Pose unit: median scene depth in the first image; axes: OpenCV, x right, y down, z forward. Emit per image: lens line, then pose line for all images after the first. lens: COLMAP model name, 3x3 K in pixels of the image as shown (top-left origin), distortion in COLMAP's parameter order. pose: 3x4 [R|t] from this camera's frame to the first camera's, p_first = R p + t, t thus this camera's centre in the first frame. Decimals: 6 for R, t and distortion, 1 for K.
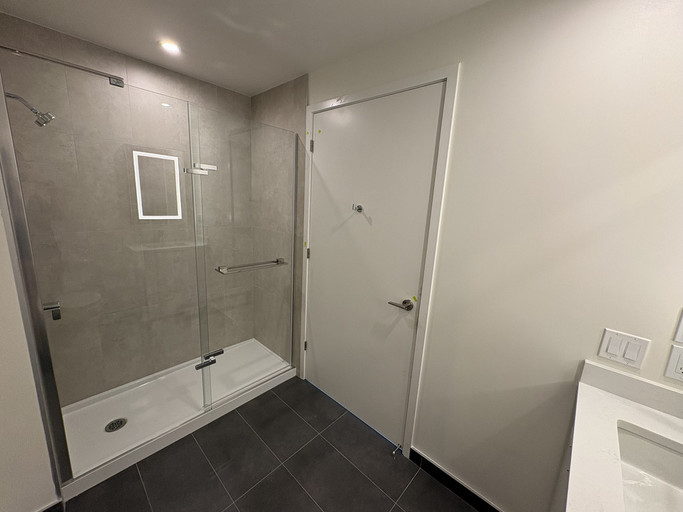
lens RADIAL K [[271.8, 0, 341.5], [0, 271.8, 256.0], [0, 0, 1]] dist [0.000763, 0.000190]
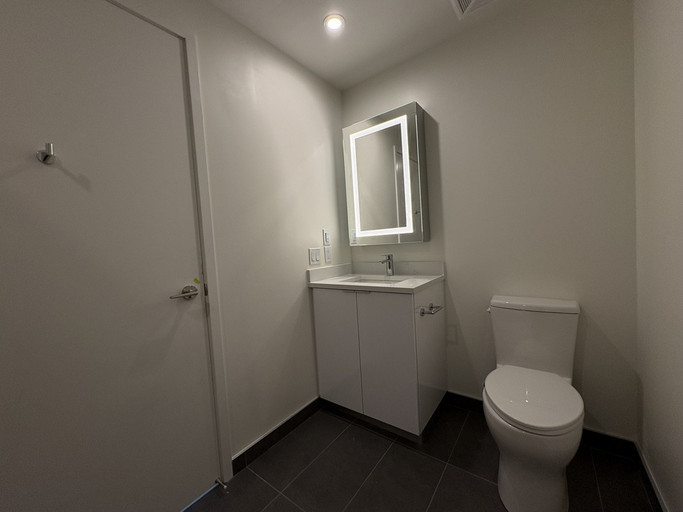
lens RADIAL K [[271.8, 0, 341.5], [0, 271.8, 256.0], [0, 0, 1]] dist [0.000763, 0.000190]
pose [[-0.106567, -0.090620, 0.990167, -0.618704], [0.260173, 0.958601, 0.115732, 0.109264], [-0.959663, 0.269948, -0.078578, 0.654296]]
